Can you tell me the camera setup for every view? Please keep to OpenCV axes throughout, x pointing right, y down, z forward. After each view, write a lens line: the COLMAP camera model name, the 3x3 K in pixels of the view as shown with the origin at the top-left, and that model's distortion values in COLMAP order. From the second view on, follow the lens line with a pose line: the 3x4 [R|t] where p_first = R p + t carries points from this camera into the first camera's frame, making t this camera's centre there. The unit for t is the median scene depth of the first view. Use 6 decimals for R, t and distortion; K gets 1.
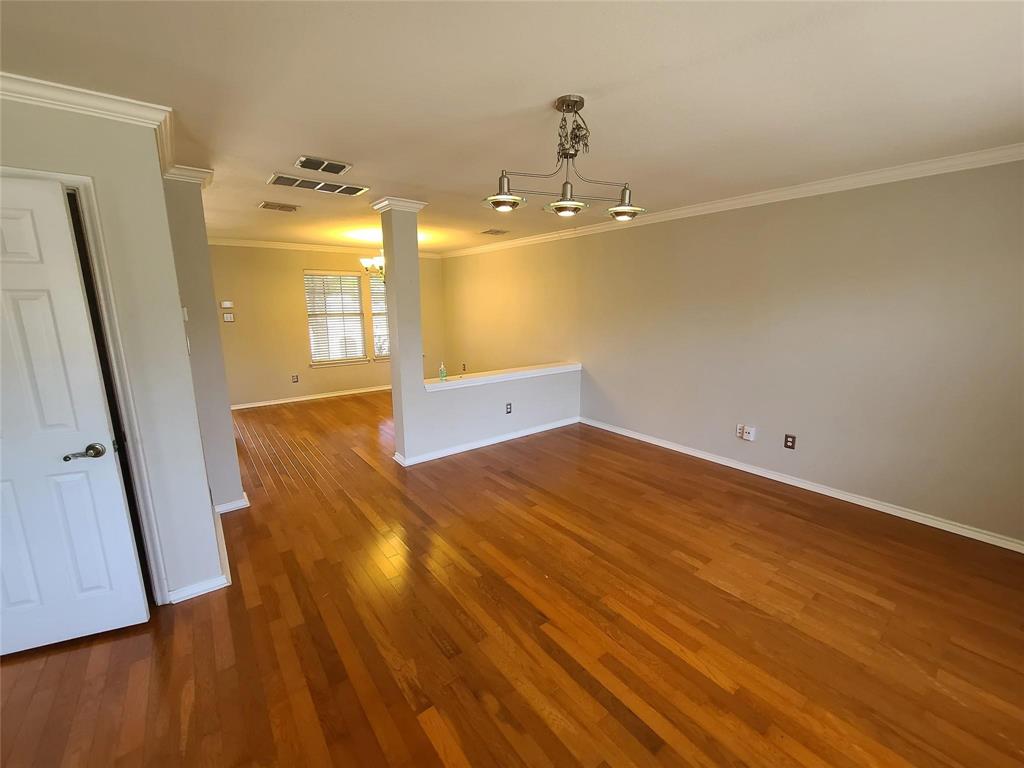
lens RADIAL K [[421.4, 0, 510.8], [0, 421.4, 383.9], [0, 0, 1]] dist [-0.001364, -0.000337]
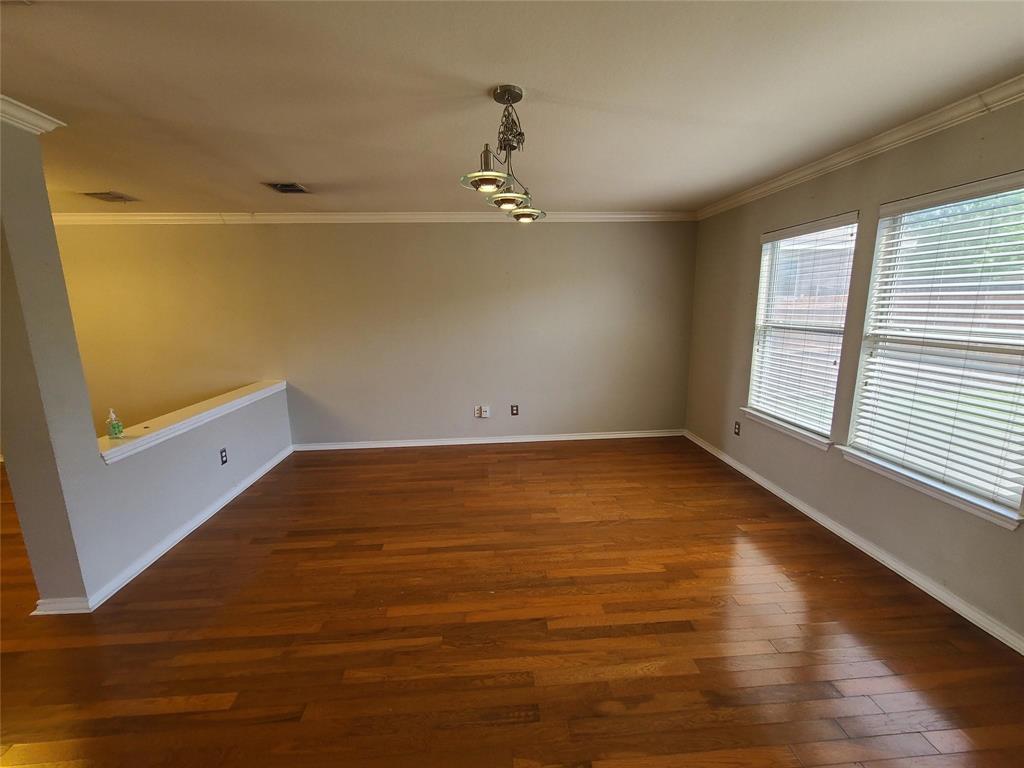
lens RADIAL K [[421.4, 0, 510.8], [0, 421.4, 383.9], [0, 0, 1]] dist [-0.001364, -0.000337]
pose [[0.552816, -0.159005, 0.817993, -0.563369], [0.173987, 0.982016, 0.073305, -0.056019], [-0.814937, 0.101797, 0.570539, 0.372028]]
